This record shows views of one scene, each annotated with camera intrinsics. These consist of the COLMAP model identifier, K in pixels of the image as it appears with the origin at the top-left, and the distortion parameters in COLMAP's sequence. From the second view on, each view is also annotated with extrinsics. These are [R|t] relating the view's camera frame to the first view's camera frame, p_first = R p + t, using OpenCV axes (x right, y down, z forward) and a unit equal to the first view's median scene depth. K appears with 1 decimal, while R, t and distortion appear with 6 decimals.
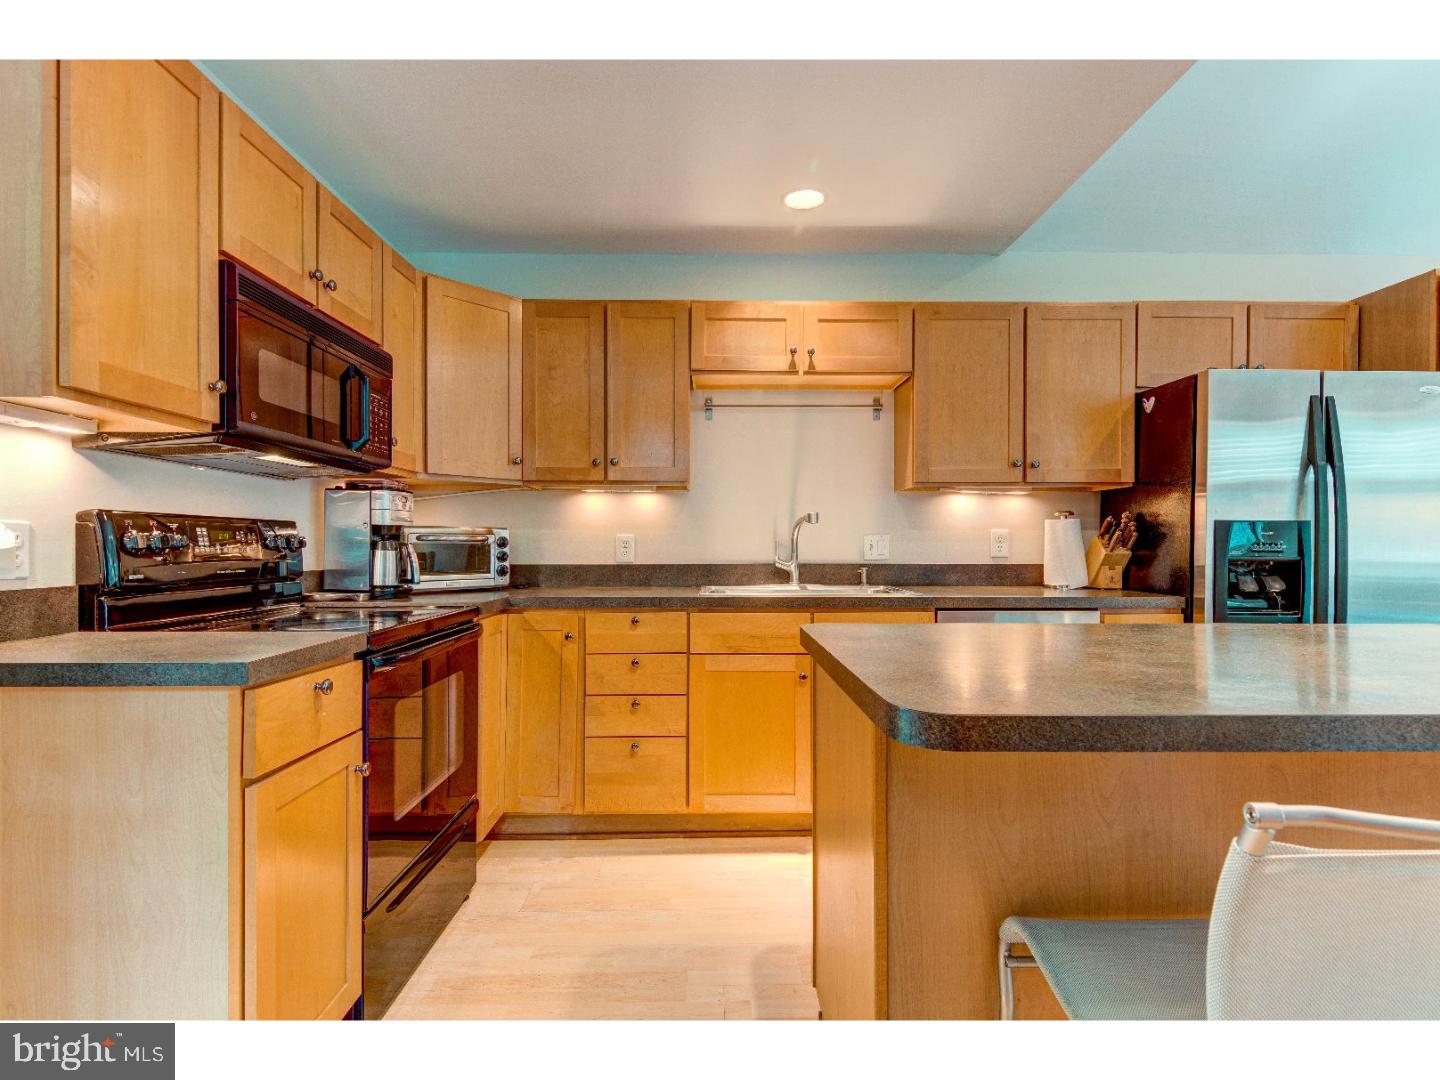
lens RADIAL K [[714.6, 0, 718.5], [0, 714.6, 543.9], [0, 0, 1]] dist [0.004550, -0.000568]
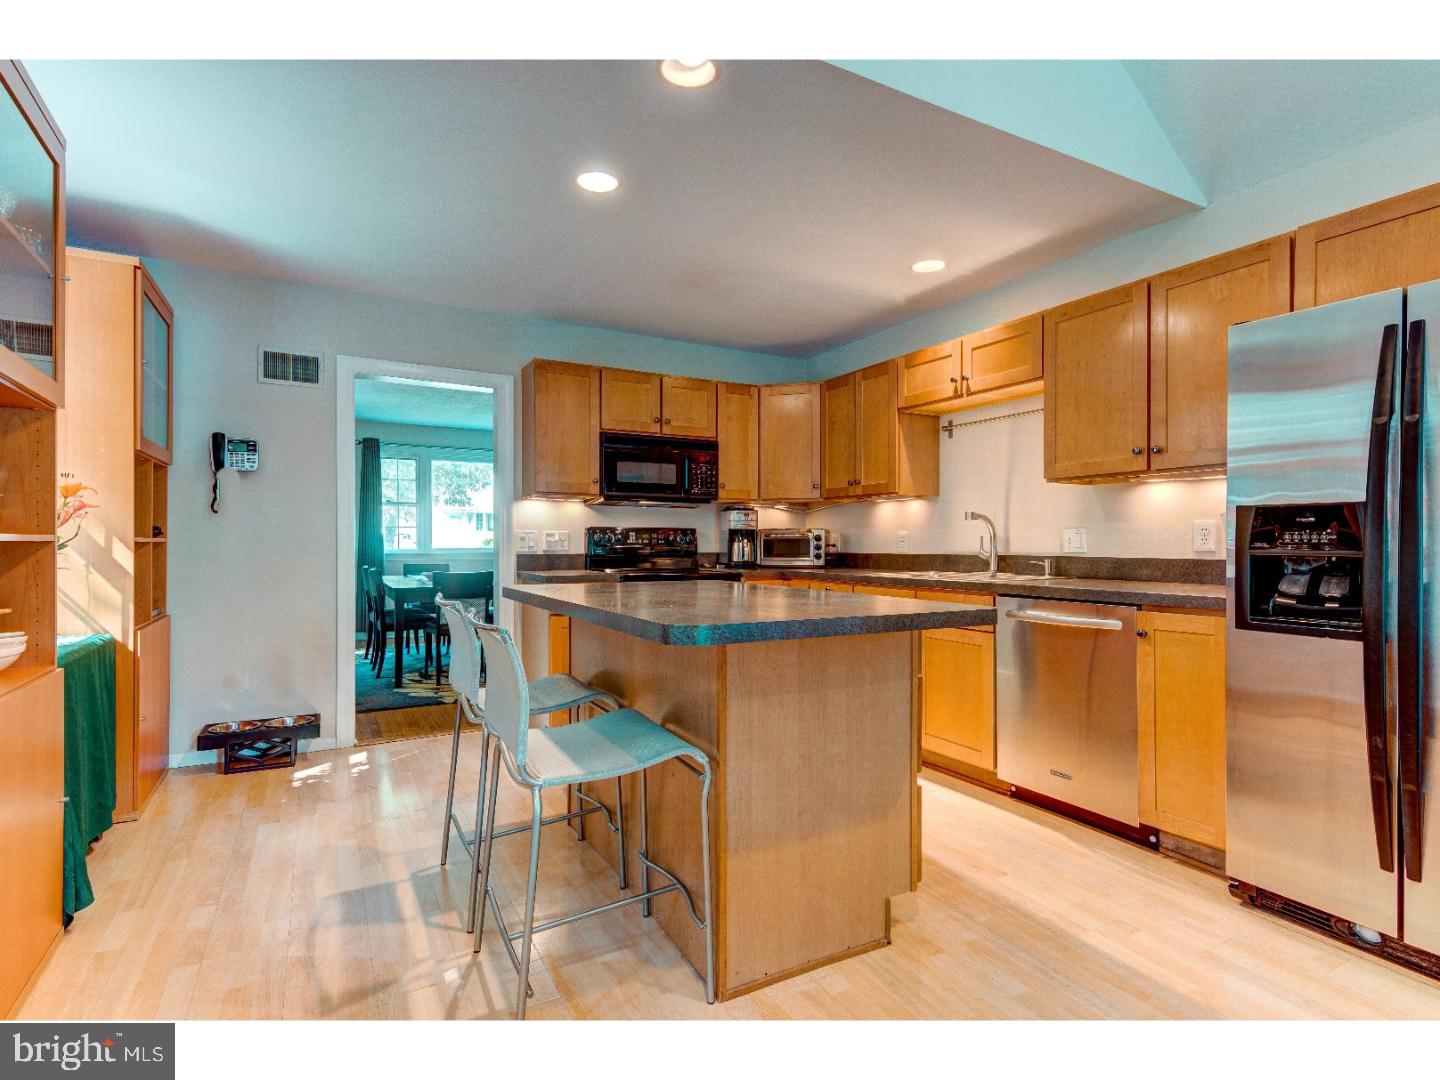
lens RADIAL K [[714.6, 0, 717.8], [0, 714.6, 536.0], [0, 0, 1]] dist [0.004550, -0.000568]
pose [[0.479123, -0.007981, -0.877711, 0.966021], [0.002036, 0.999966, -0.007981, 0.005835], [0.877745, 0.002037, 0.479123, 0.059521]]
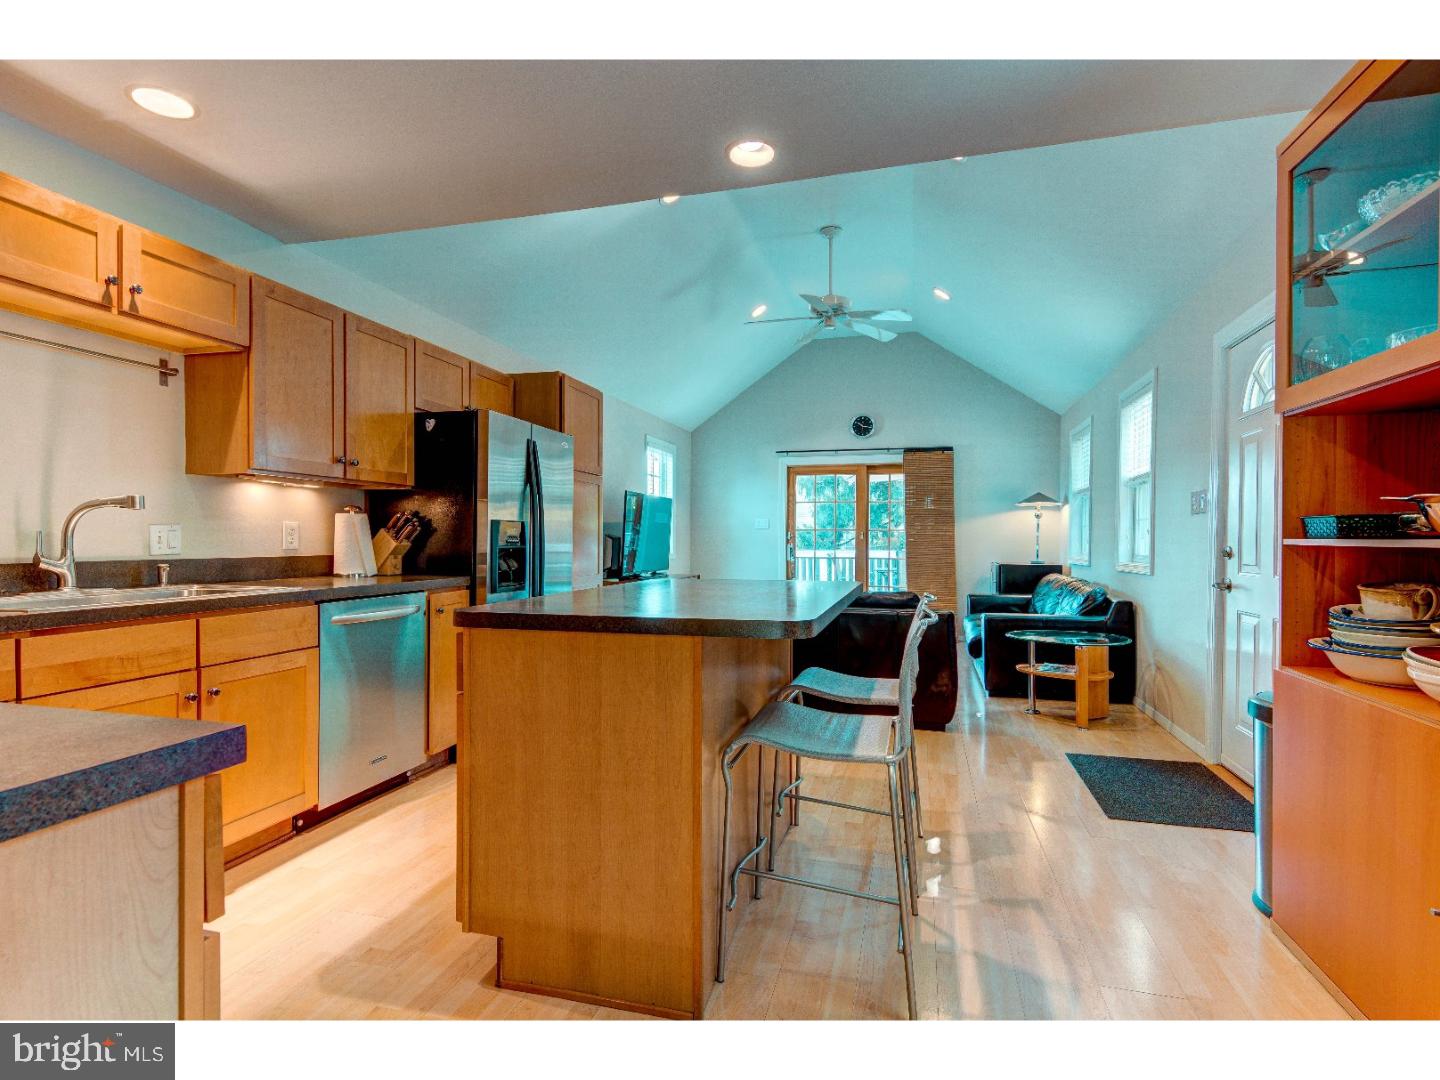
lens RADIAL K [[714.6, 0, 718.3], [0, 714.6, 544.6], [0, 0, 1]] dist [0.004550, -0.000568]
pose [[0.275413, -0.008324, 0.961290, -0.441864], [-0.003009, 0.999950, 0.009521, 0.000442], [-0.961321, -0.005515, 0.275374, 0.170071]]
